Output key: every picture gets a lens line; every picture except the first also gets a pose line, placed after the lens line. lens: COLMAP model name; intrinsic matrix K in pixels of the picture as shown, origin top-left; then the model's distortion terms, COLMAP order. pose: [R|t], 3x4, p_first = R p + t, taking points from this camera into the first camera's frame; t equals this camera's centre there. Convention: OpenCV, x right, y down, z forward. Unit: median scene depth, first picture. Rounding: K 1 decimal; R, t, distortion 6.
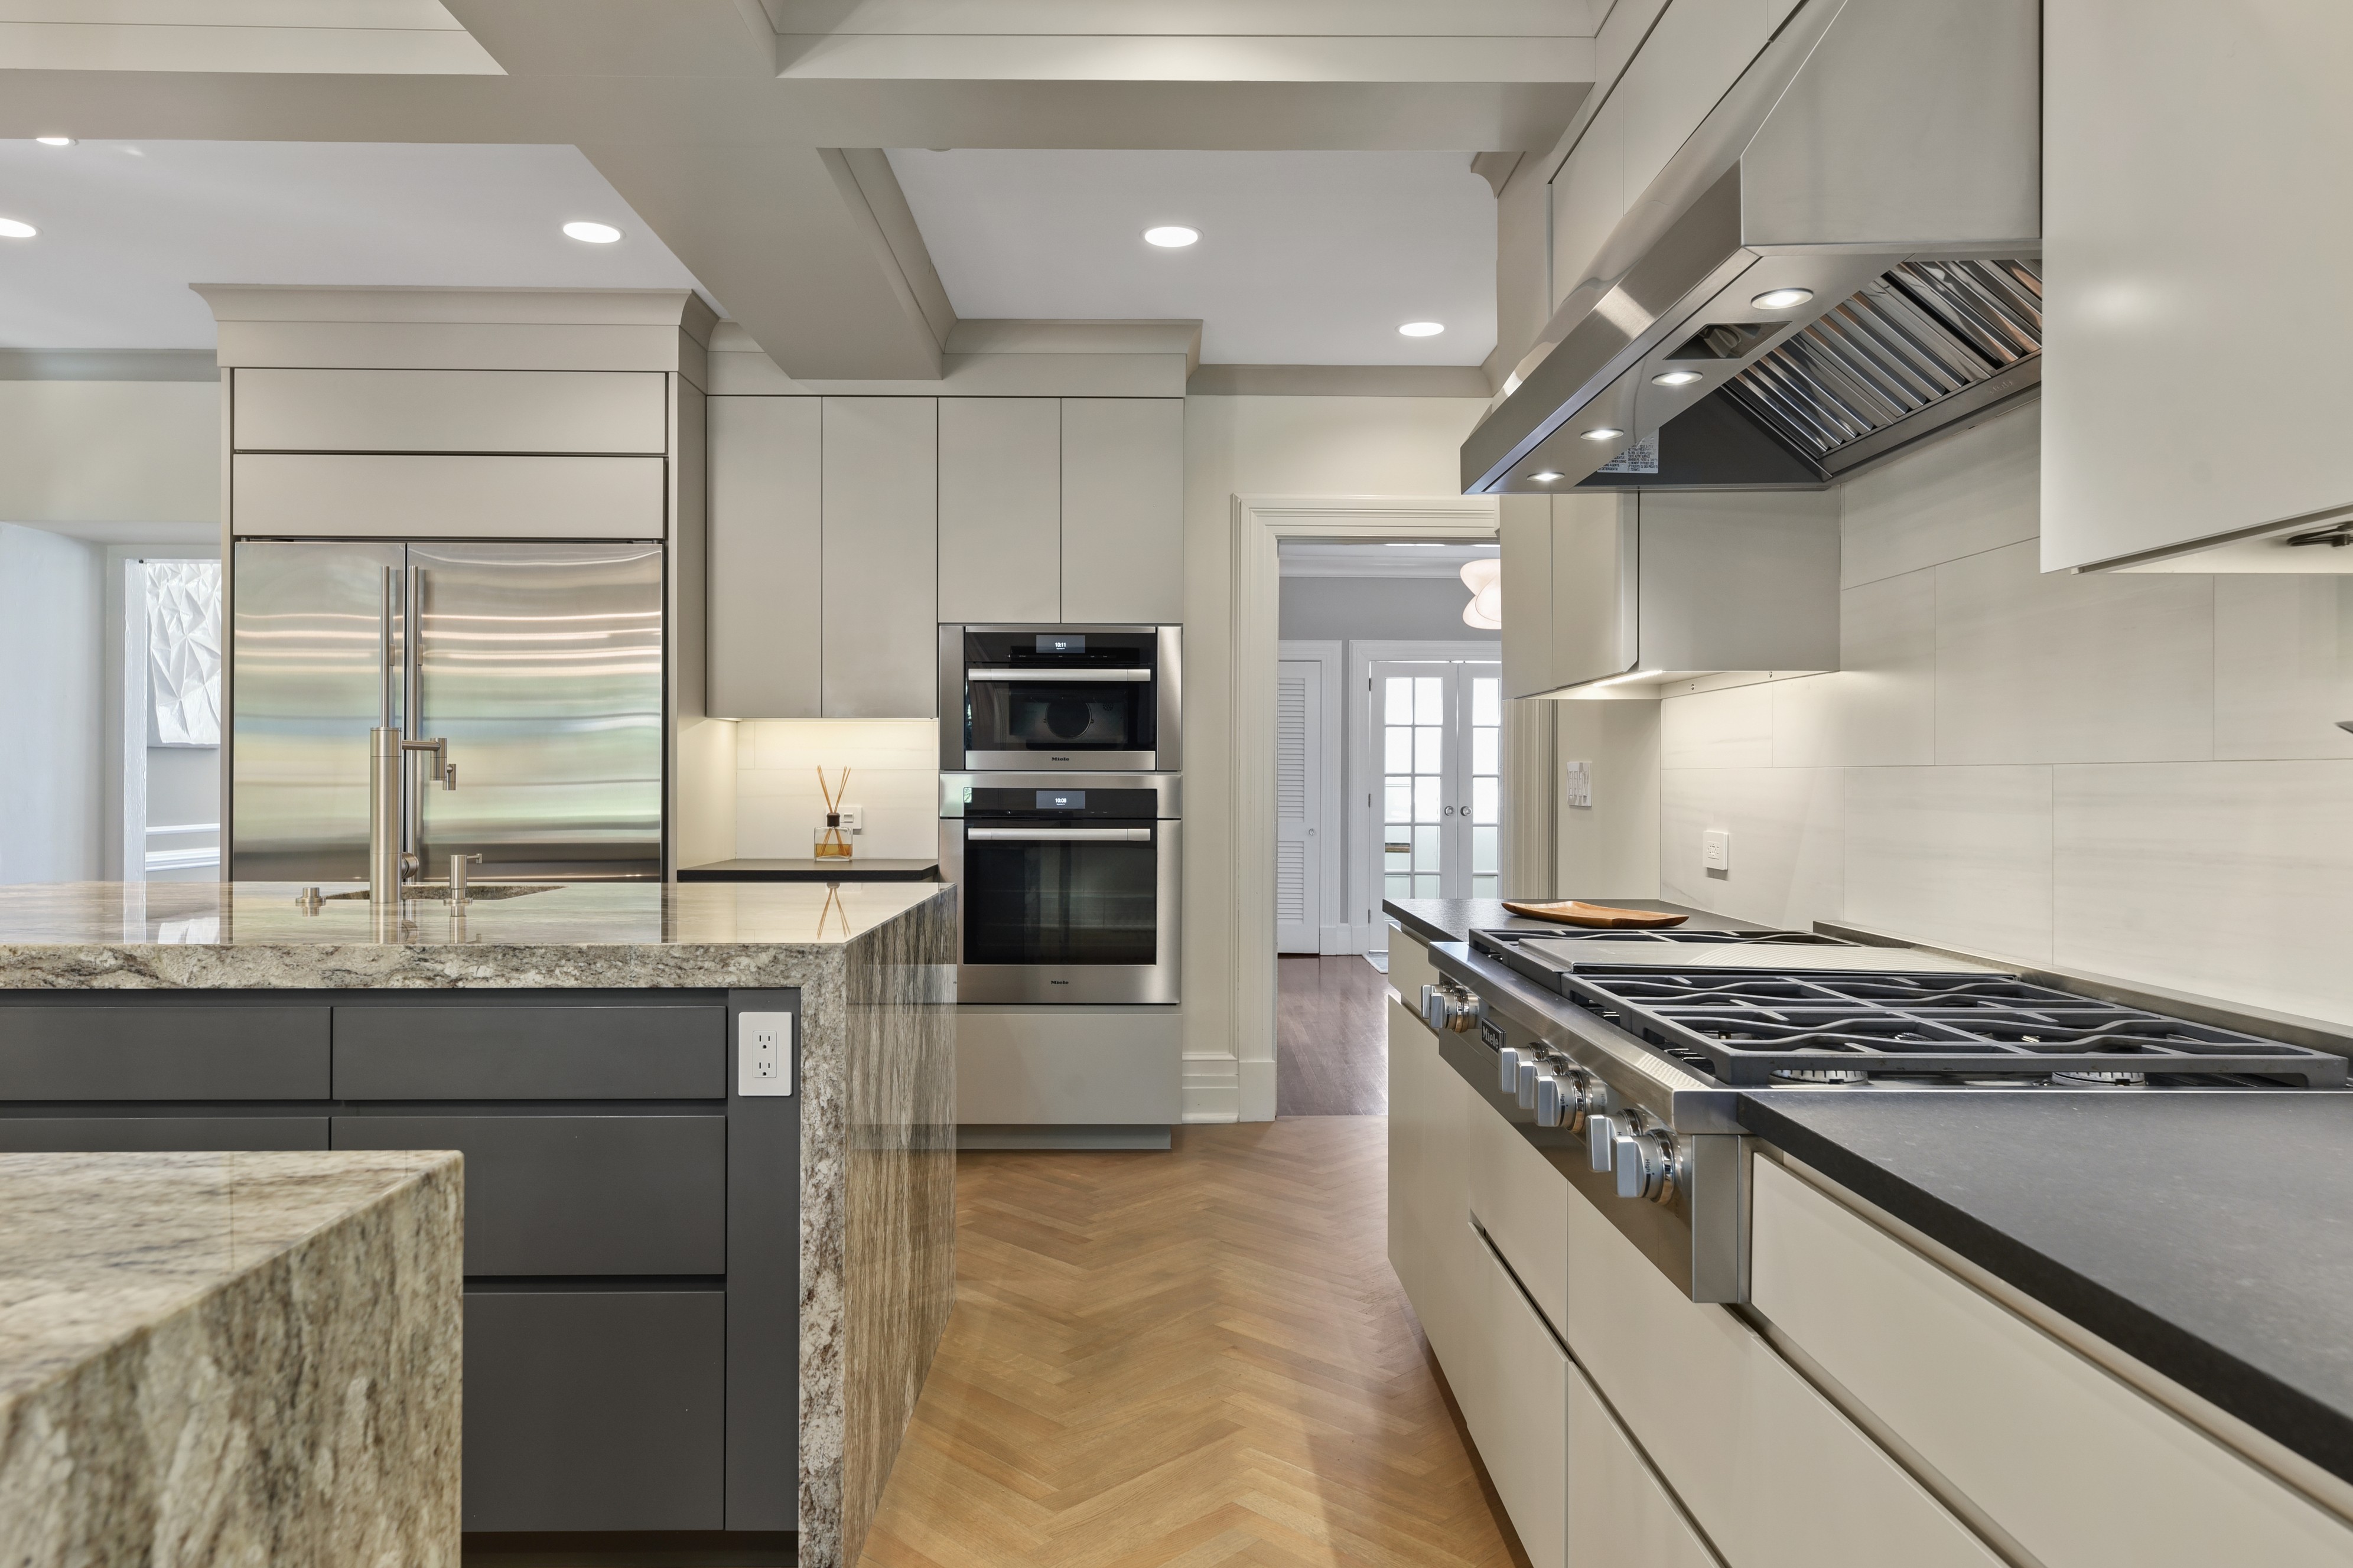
lens RADIAL K [[1541.4, 0, 1165.1], [0, 1541.4, 779.7], [0, 0, 1]] dist [0.010046, 0.008527]
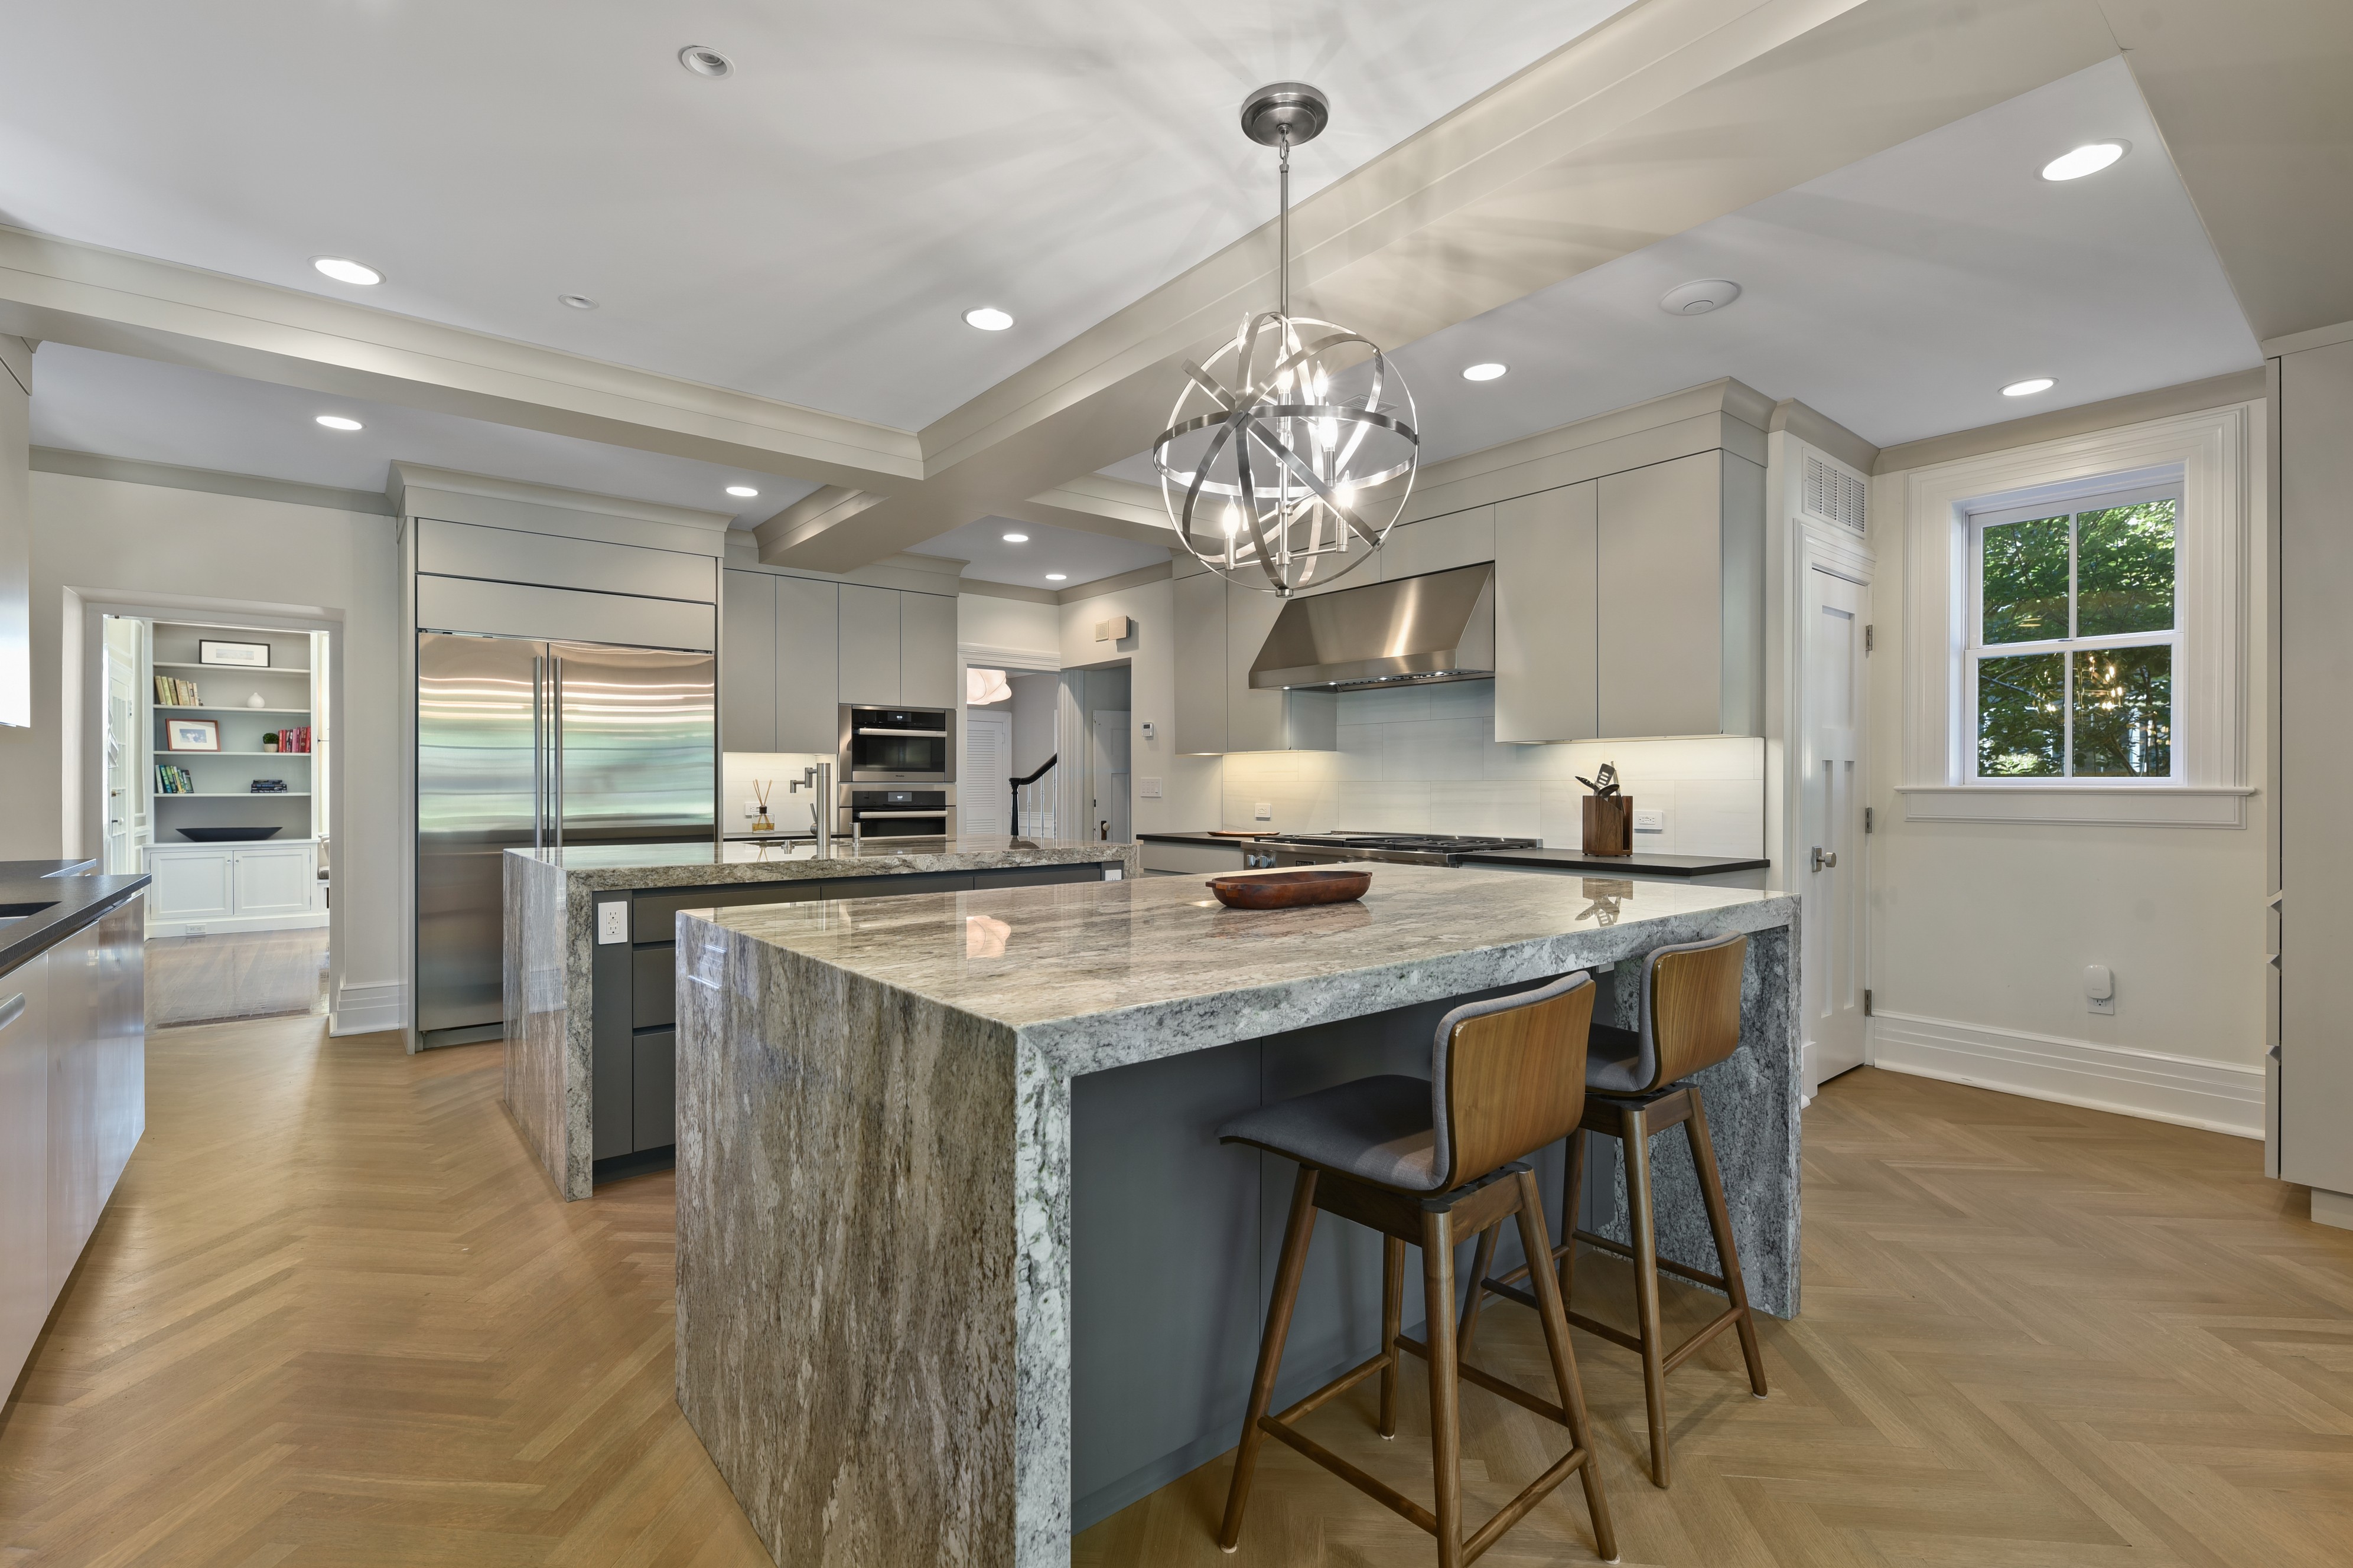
lens RADIAL K [[1063.7, 0, 1176.3], [0, 1063.7, 791.1], [0, 0, 1]] dist [0.005863, -0.000663]
pose [[0.768707, -0.004981, 0.639581, -1.386578], [0.002100, 0.999984, 0.005264, -0.001146], [-0.639597, -0.002704, 0.768705, -0.538108]]
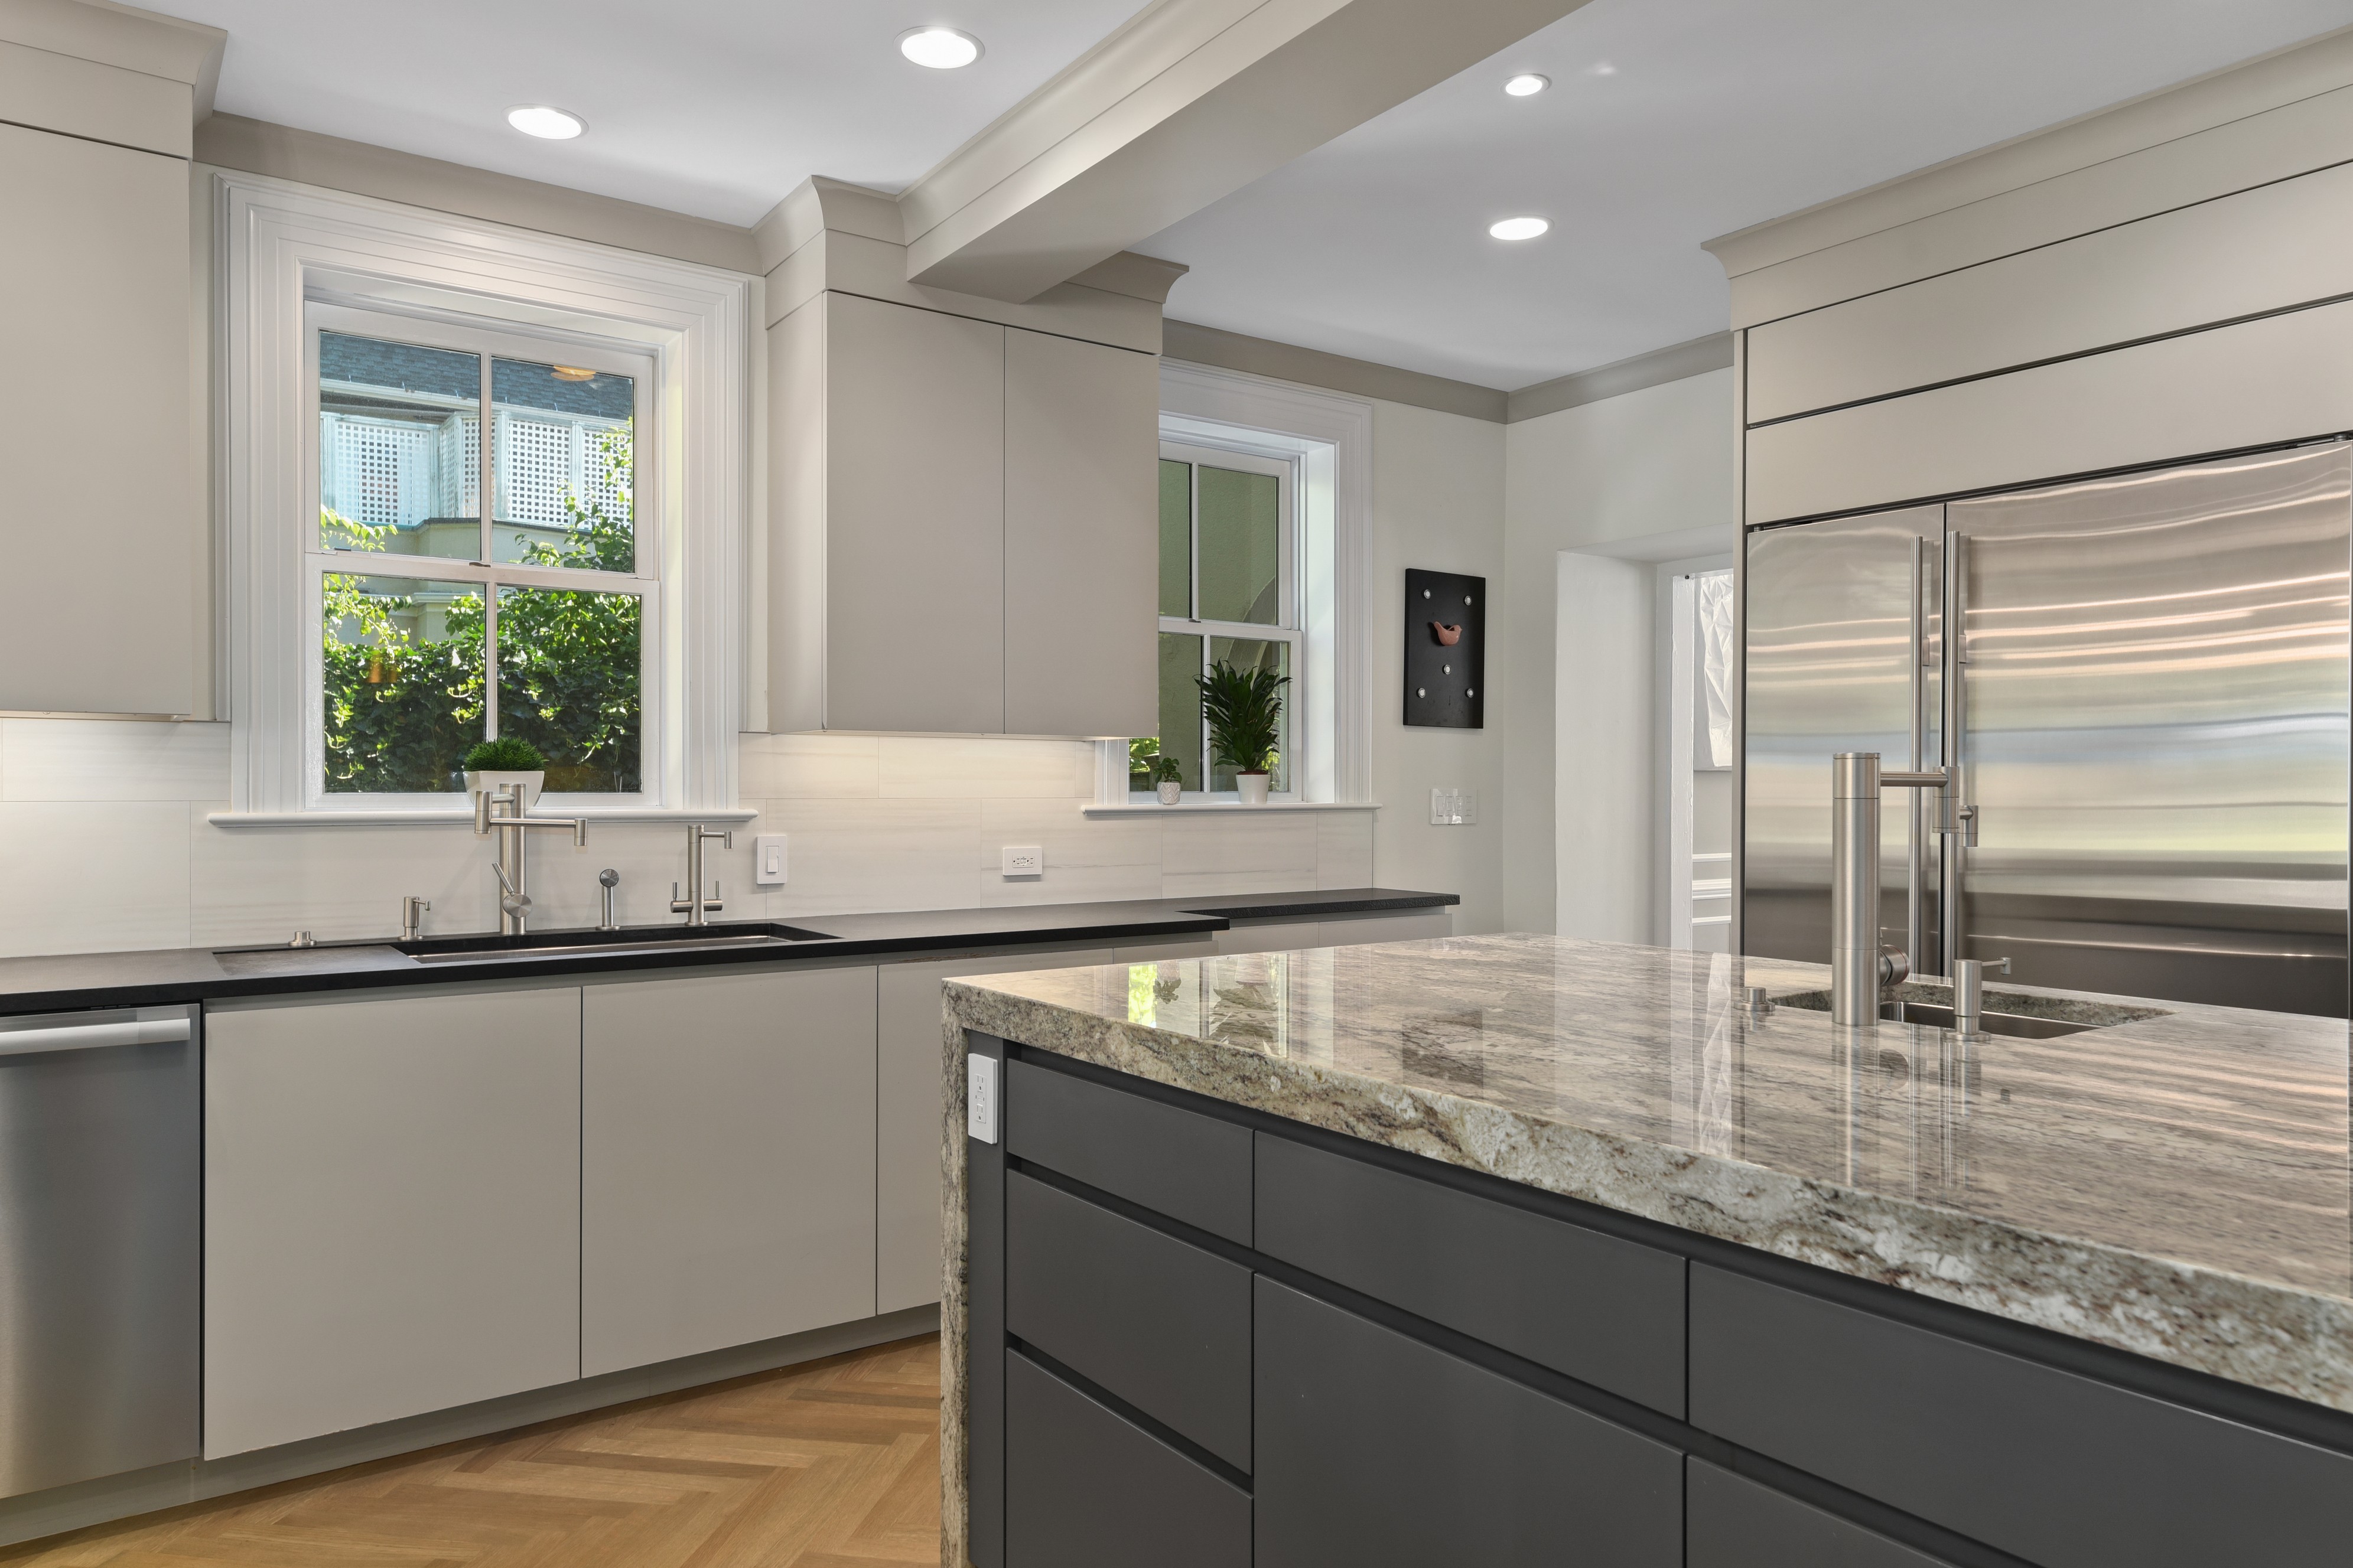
lens RADIAL K [[1541.4, 0, 1183.3], [0, 1541.4, 794.5], [0, 0, 1]] dist [0.010046, 0.008527]
pose [[0.583995, 0.006035, -0.811735, -0.188914], [-0.005635, 0.999978, 0.003380, -0.023342], [0.811738, 0.002600, 0.584016, 0.519809]]
